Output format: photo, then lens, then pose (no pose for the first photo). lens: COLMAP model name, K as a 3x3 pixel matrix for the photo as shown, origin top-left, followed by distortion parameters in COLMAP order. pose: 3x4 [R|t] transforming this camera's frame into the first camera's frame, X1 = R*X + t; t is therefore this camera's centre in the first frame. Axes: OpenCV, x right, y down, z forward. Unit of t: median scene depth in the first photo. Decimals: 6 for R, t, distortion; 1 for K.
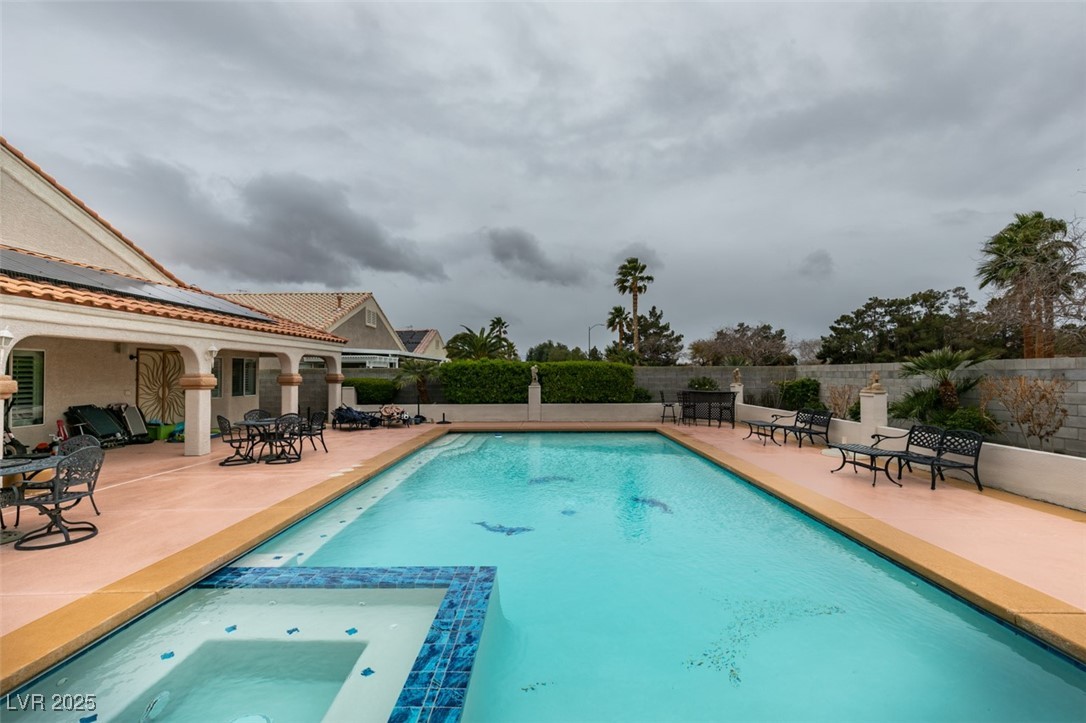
lens RADIAL K [[493.7, 0, 543.0], [0, 493.7, 361.5], [0, 0, 1]] dist [0.000015, 0.000585]
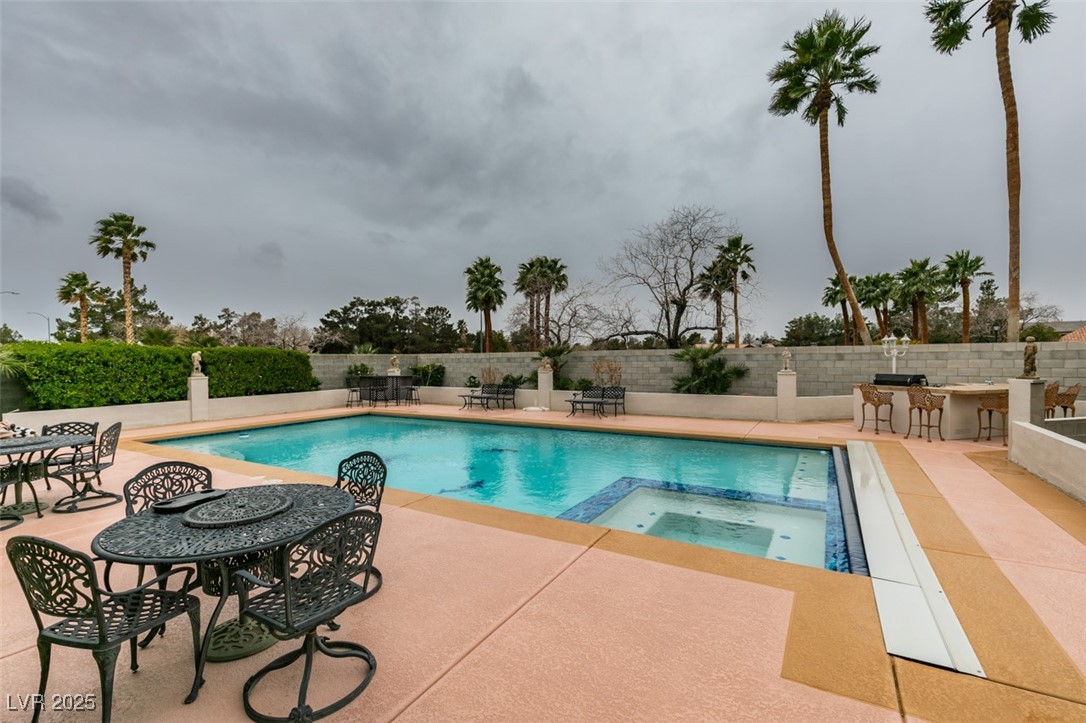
lens RADIAL K [[493.7, 0, 543.0], [0, 493.7, 361.5], [0, 0, 1]] dist [0.000015, 0.000585]
pose [[0.485319, -0.005999, 0.874317, -0.155357], [-0.012654, 0.999824, 0.013884, 0.002129], [-0.874246, -0.017802, 0.485157, 0.043622]]
